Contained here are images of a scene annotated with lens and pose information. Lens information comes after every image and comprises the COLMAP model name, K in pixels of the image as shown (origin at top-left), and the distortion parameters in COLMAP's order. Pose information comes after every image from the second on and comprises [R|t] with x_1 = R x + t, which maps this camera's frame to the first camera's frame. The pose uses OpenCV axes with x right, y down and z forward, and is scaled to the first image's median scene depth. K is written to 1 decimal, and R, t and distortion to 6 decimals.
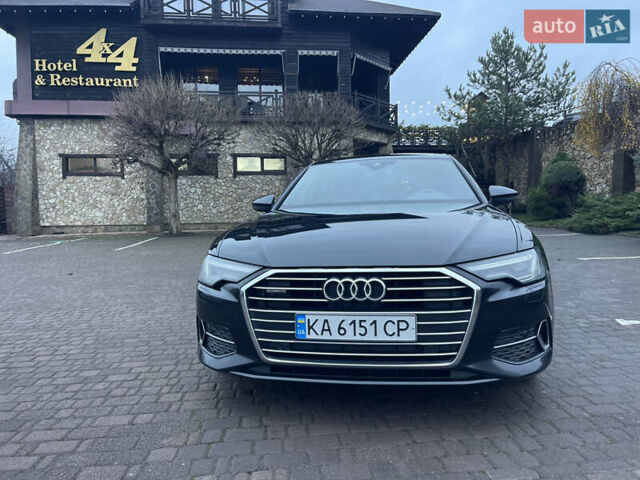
lens RADIAL K [[485.2, 0, 328.1], [0, 485.2, 240.6], [0, 0, 1]] dist [0.069331, -0.096697]
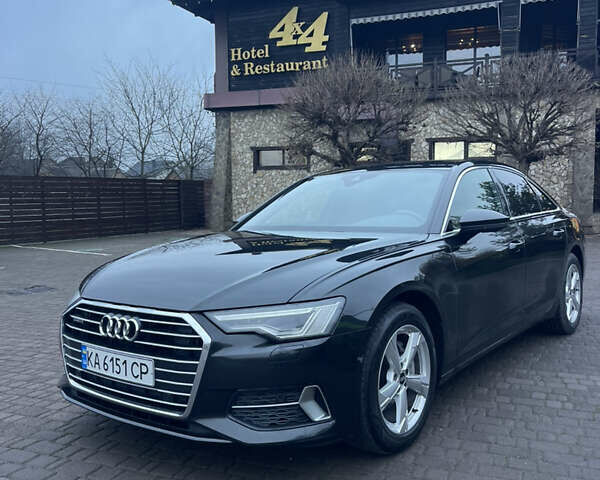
lens RADIAL K [[607.0, 0, 309.1], [0, 607.0, 251.1], [0, 0, 1]] dist [0.034829, 0.000000]
pose [[0.882466, 0.049082, -0.467809, 0.952164], [-0.040096, 0.998770, 0.029155, -0.106209], [0.468665, -0.006972, 0.883349, 0.065100]]
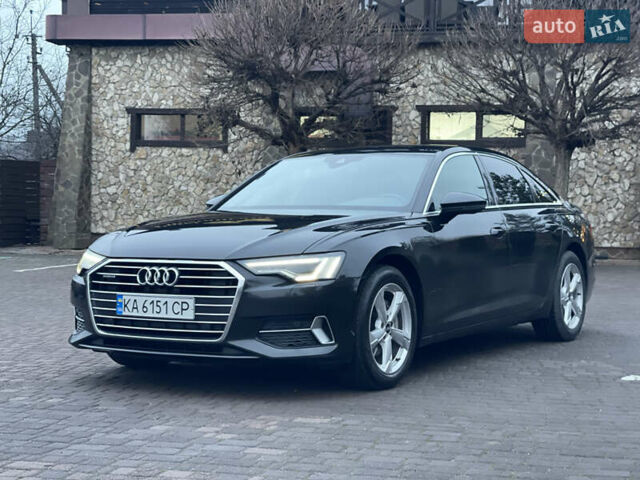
lens RADIAL K [[1185.5, 0, 314.3], [0, 1185.5, 235.5], [0, 0, 1]] dist [0.227453, 0.000000]
pose [[0.925435, 0.040441, -0.376741, 1.488175], [-0.058830, 0.997566, -0.037427, 0.084126], [0.374310, 0.056800, 0.925562, -1.573426]]
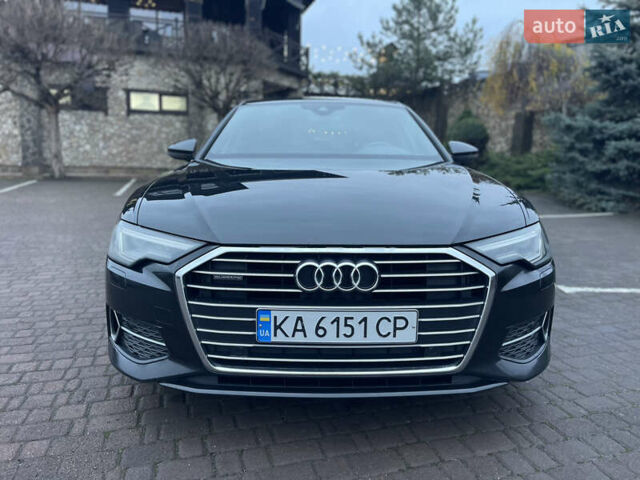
lens RADIAL K [[485.2, 0, 323.8], [0, 485.2, 241.8], [0, 0, 1]] dist [0.069331, -0.096697]
pose [[0.981111, 0.006756, 0.193329, -0.107990], [-0.027316, 0.994214, 0.103882, -0.028223], [-0.191508, -0.107200, 0.975619, 0.270438]]
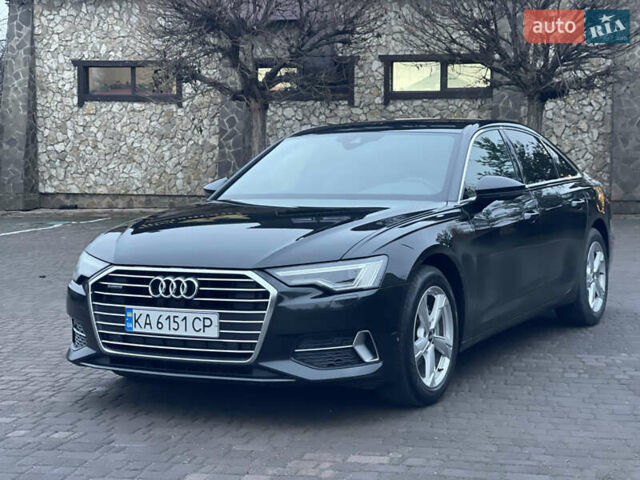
lens RADIAL K [[1185.5, 0, 315.6], [0, 1185.5, 237.4], [0, 0, 1]] dist [0.227453, 0.000000]
pose [[0.945055, 0.039158, -0.324557, 1.152860], [-0.037876, 0.999230, 0.010270, -0.046816], [0.324709, 0.002587, 0.945811, -1.327361]]
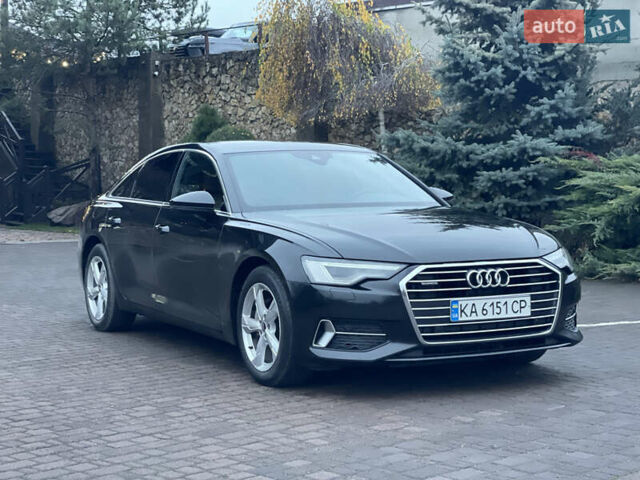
lens RADIAL K [[1185.5, 0, 324.4], [0, 1185.5, 245.1], [0, 0, 1]] dist [0.227453, 0.000000]
pose [[0.786174, -0.012245, 0.617884, -2.068096], [0.031800, 0.999281, -0.020658, 0.063247], [-0.617187, 0.035890, 0.785998, -1.086159]]
